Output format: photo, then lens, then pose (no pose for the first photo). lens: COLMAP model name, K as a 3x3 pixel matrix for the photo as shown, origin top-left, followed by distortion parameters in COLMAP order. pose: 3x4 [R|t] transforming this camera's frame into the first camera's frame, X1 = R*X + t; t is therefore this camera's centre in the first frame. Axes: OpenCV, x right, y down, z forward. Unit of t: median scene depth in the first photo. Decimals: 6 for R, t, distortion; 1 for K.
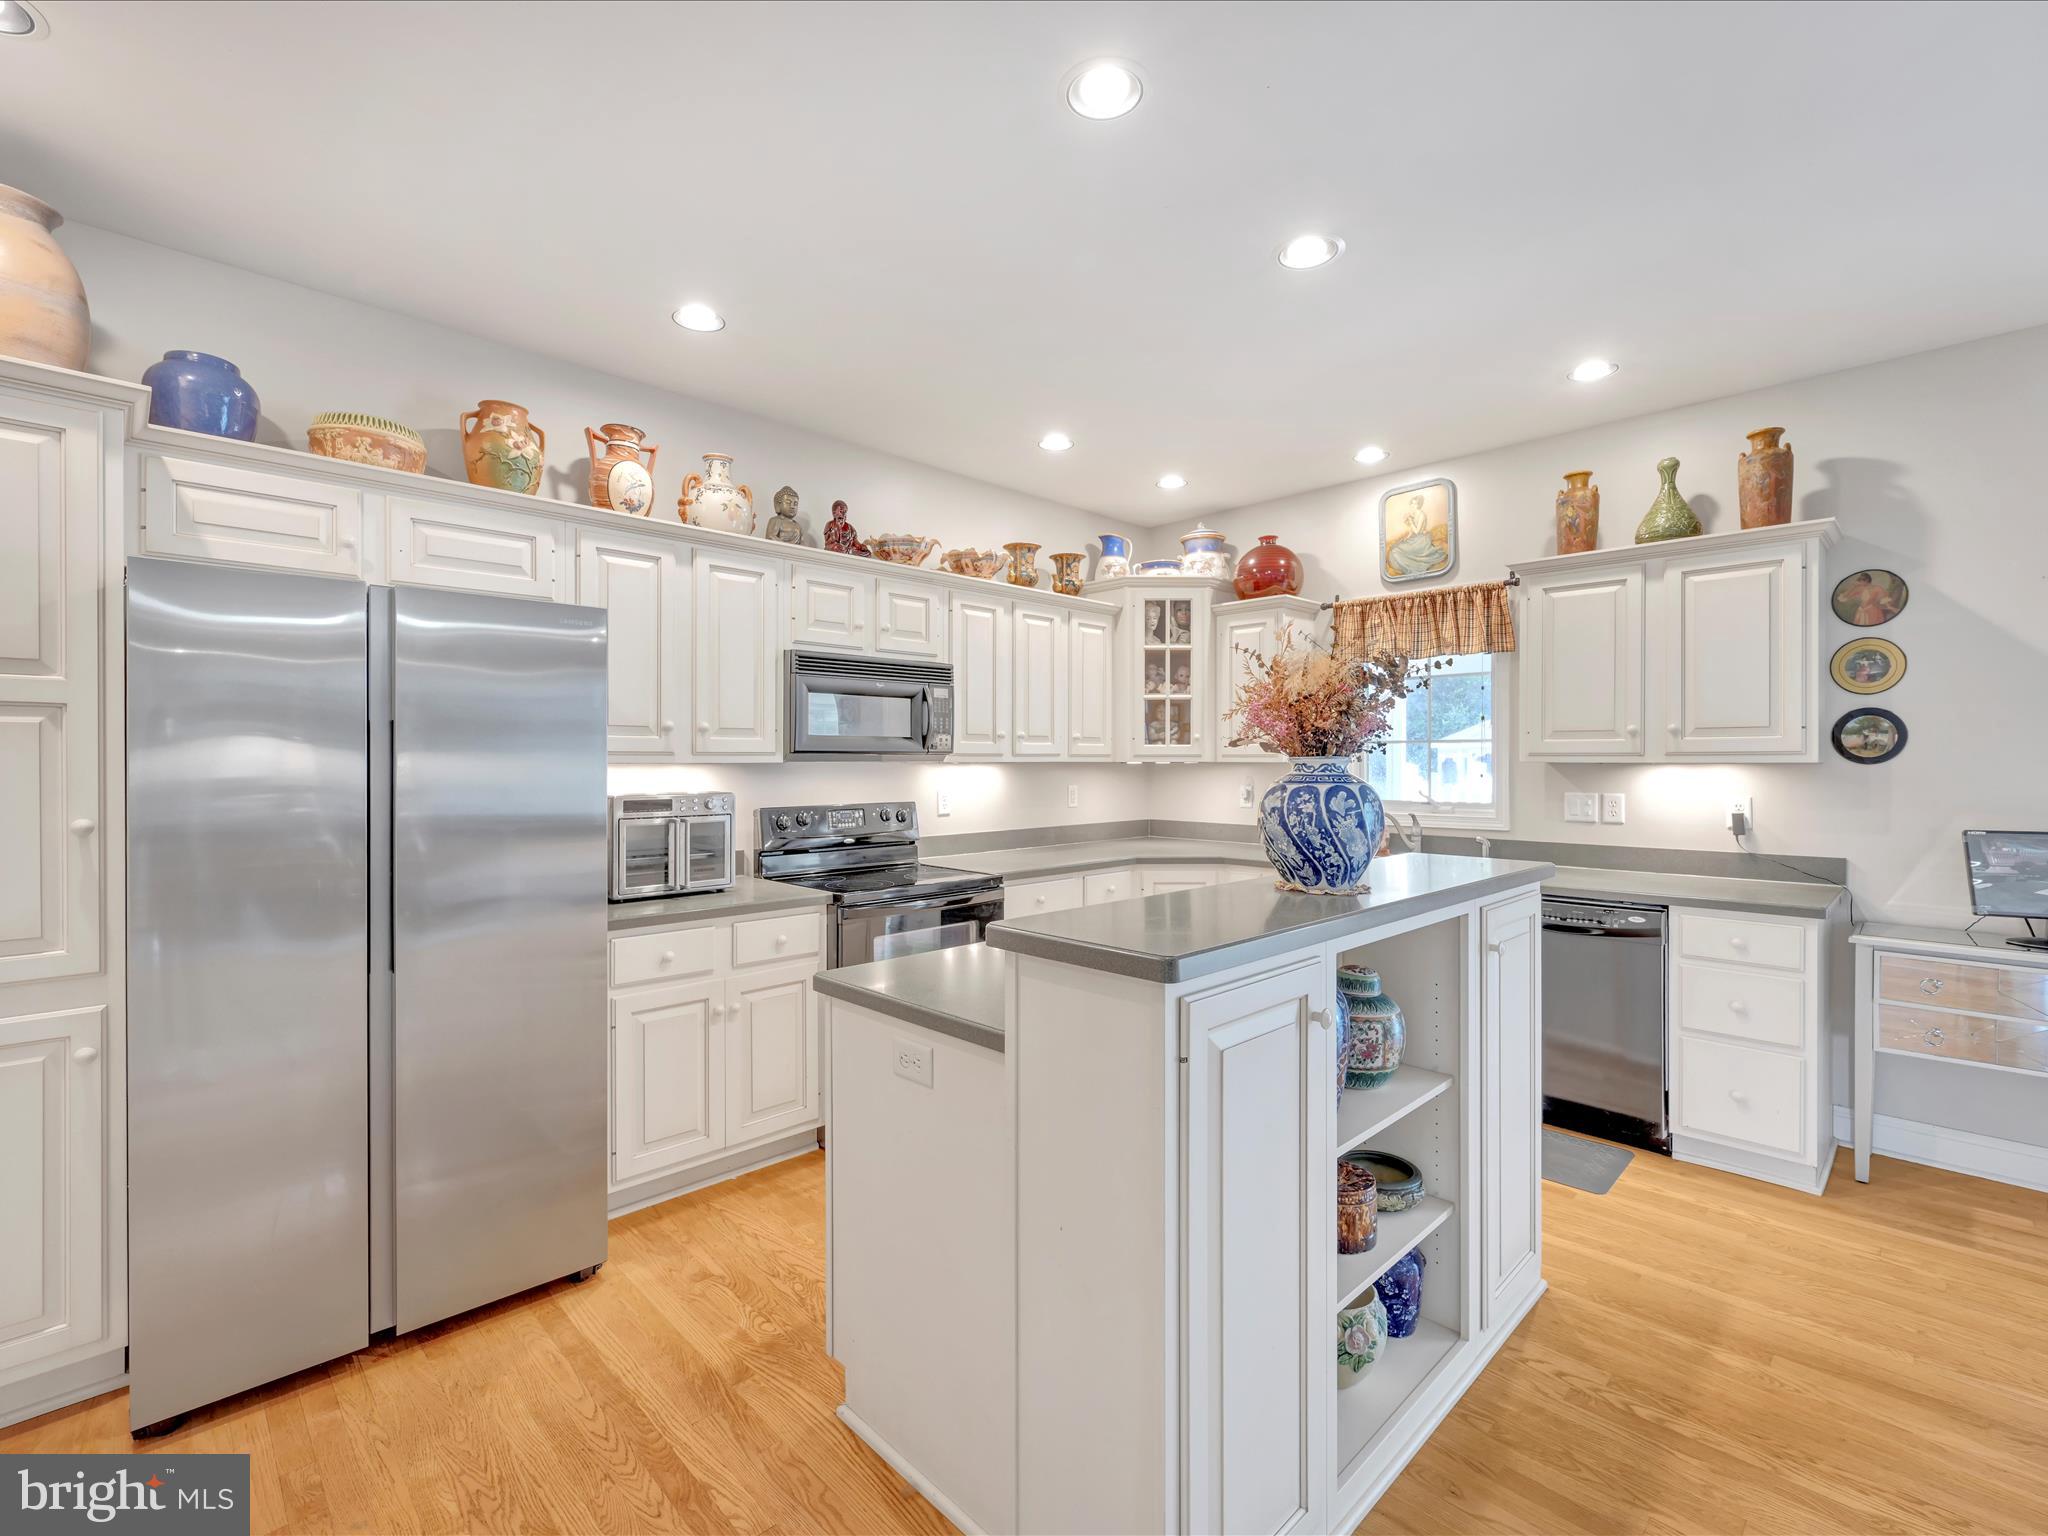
lens RADIAL K [[955.9, 0, 1024.0], [0, 955.9, 768.0], [0, 0, 1]] dist [0.029059, 0.000100]
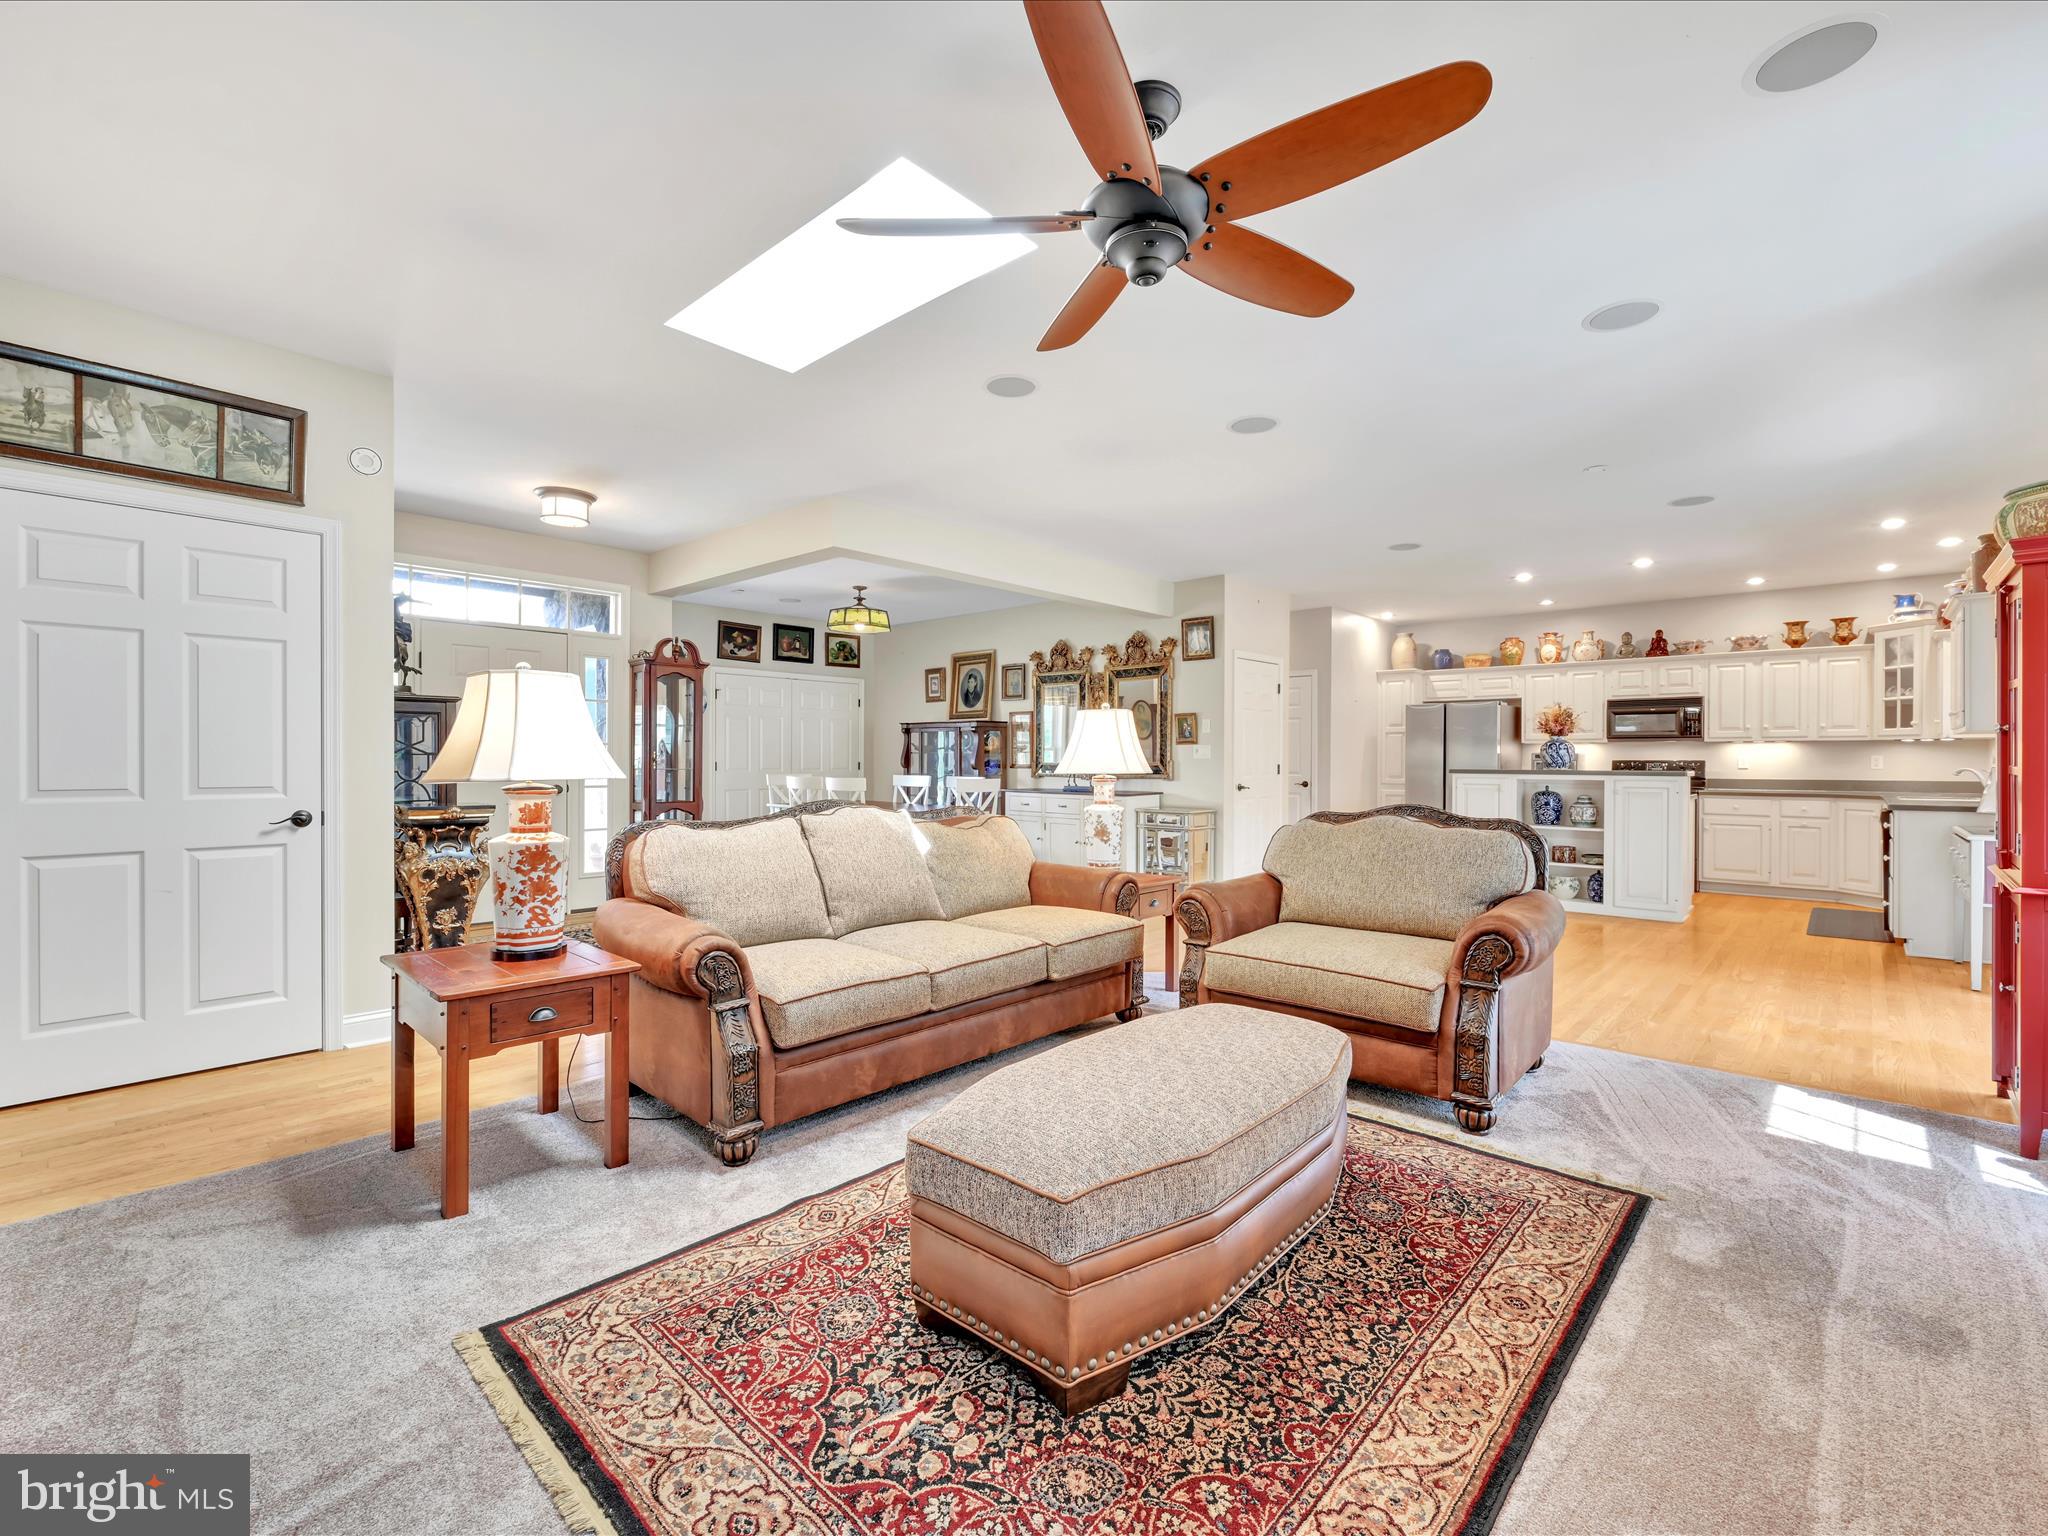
lens RADIAL K [[924.9, 0, 1025.0], [0, 924.9, 761.3], [0, 0, 1]] dist [0.003381, 0.000402]
pose [[0.071633, 0.001608, -0.997430, 2.191992], [-0.008918, 0.999960, 0.000972, 0.058001], [0.997391, 0.008825, 0.071645, -0.784440]]
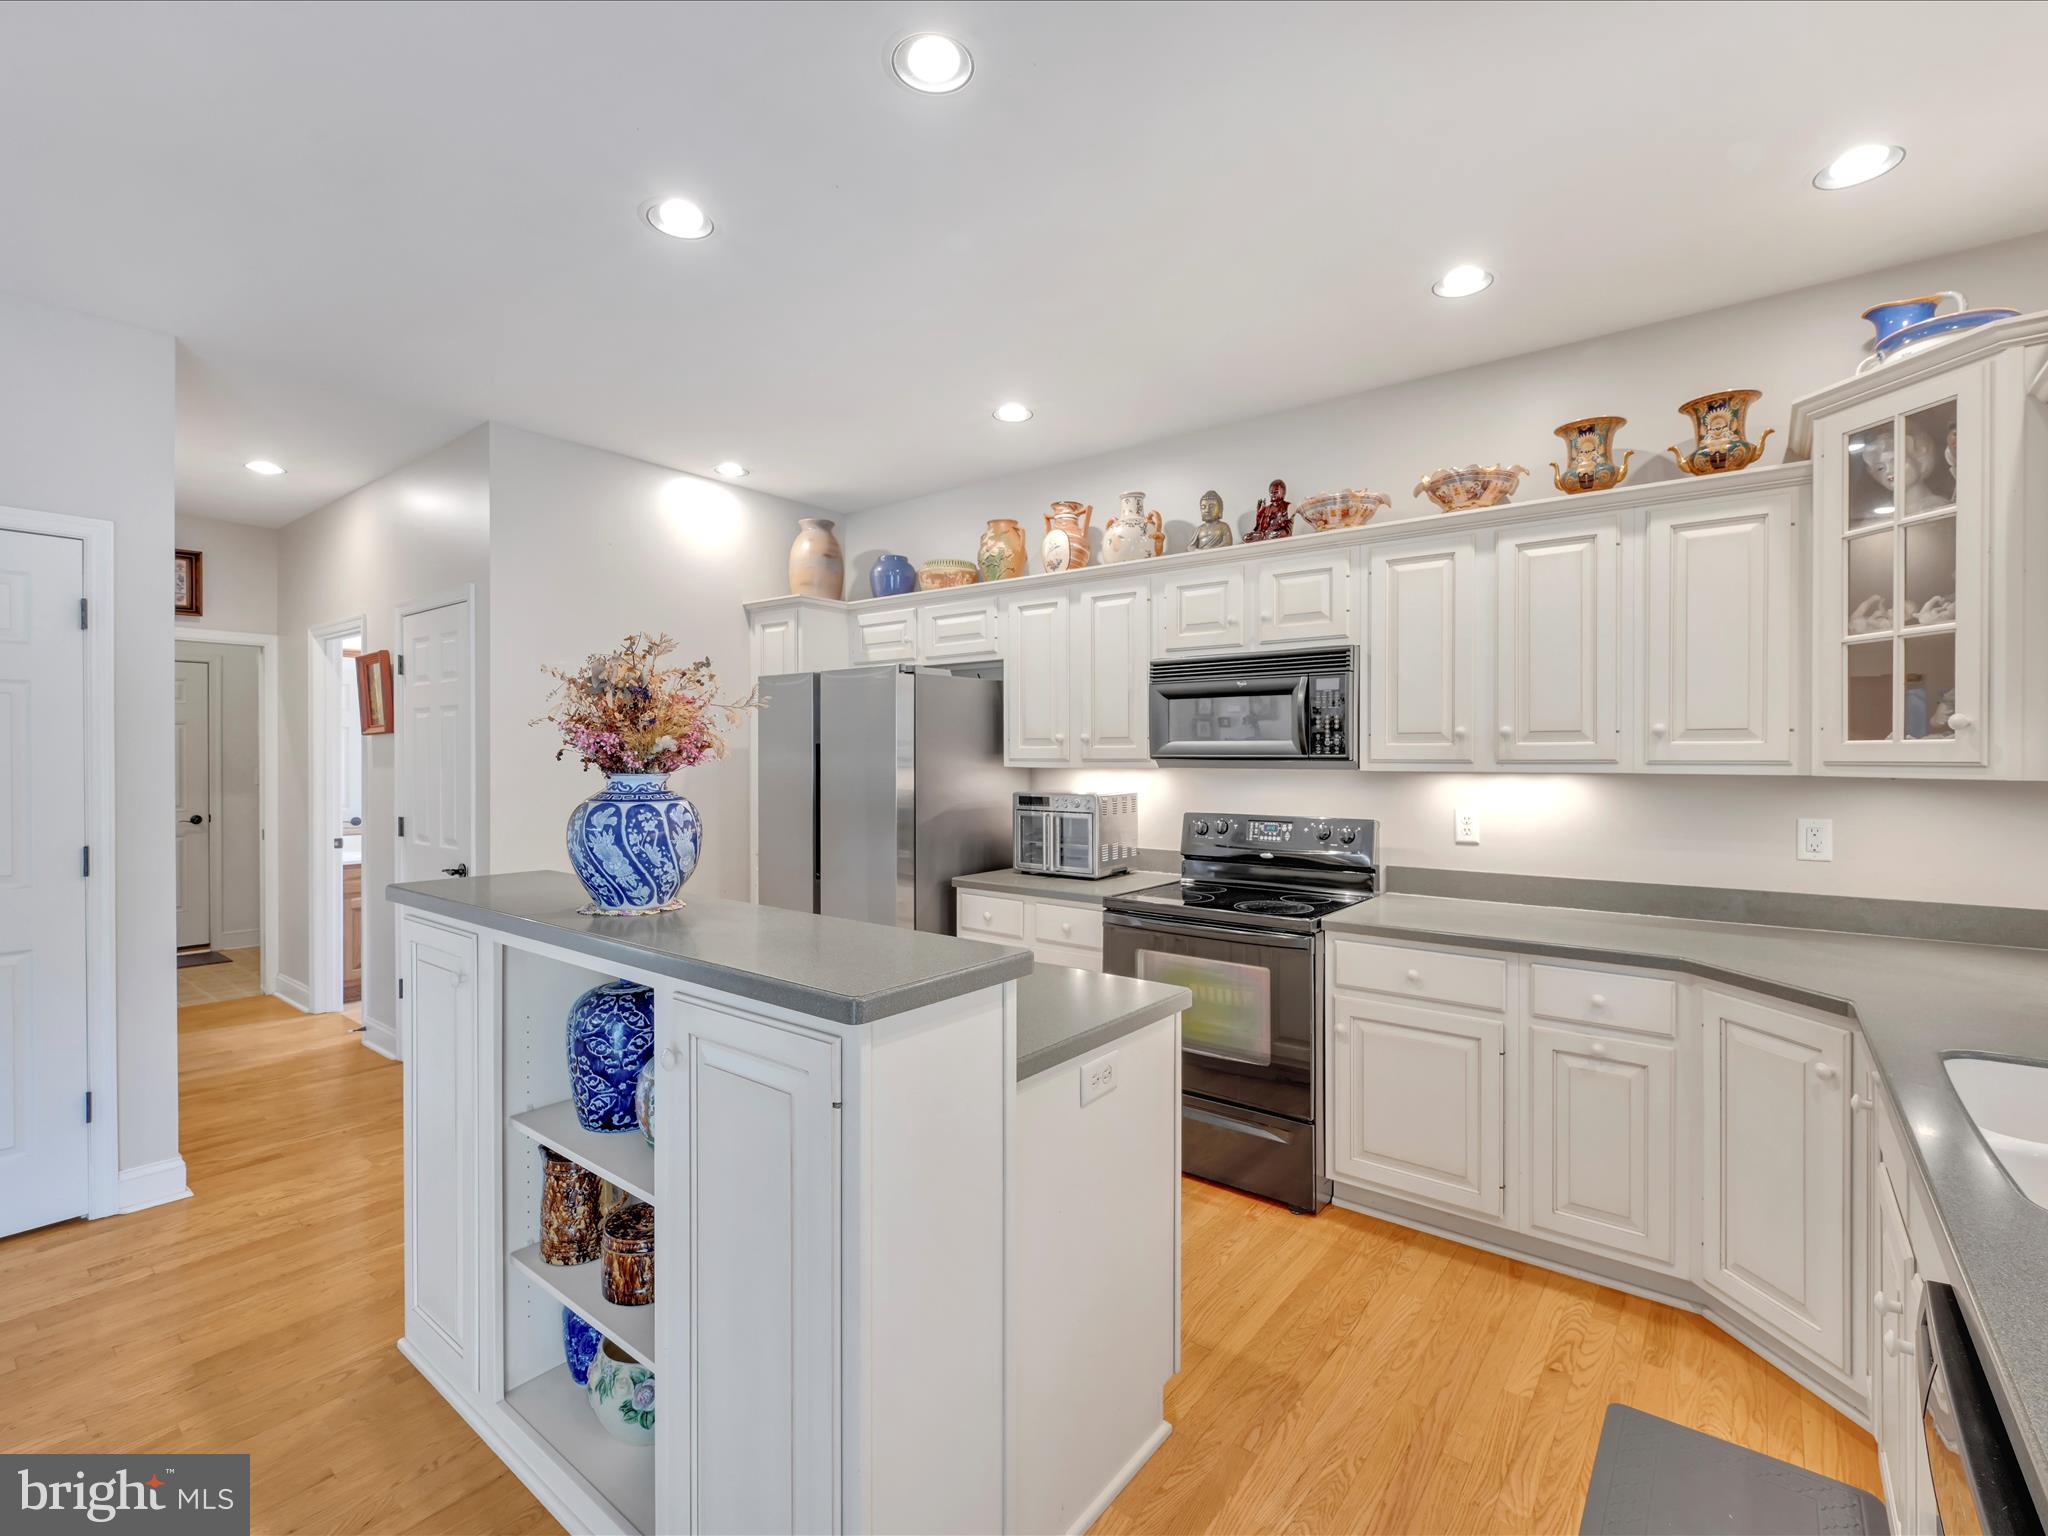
lens RADIAL K [[924.9, 0, 1025.0], [0, 924.9, 761.3], [0, 0, 1]] dist [0.003381, 0.000402]
pose [[0.140856, 0.005191, -0.990016, 0.725849], [-0.008201, 0.999958, 0.004076, -0.016939], [0.989996, 0.007545, 0.140893, 0.723053]]
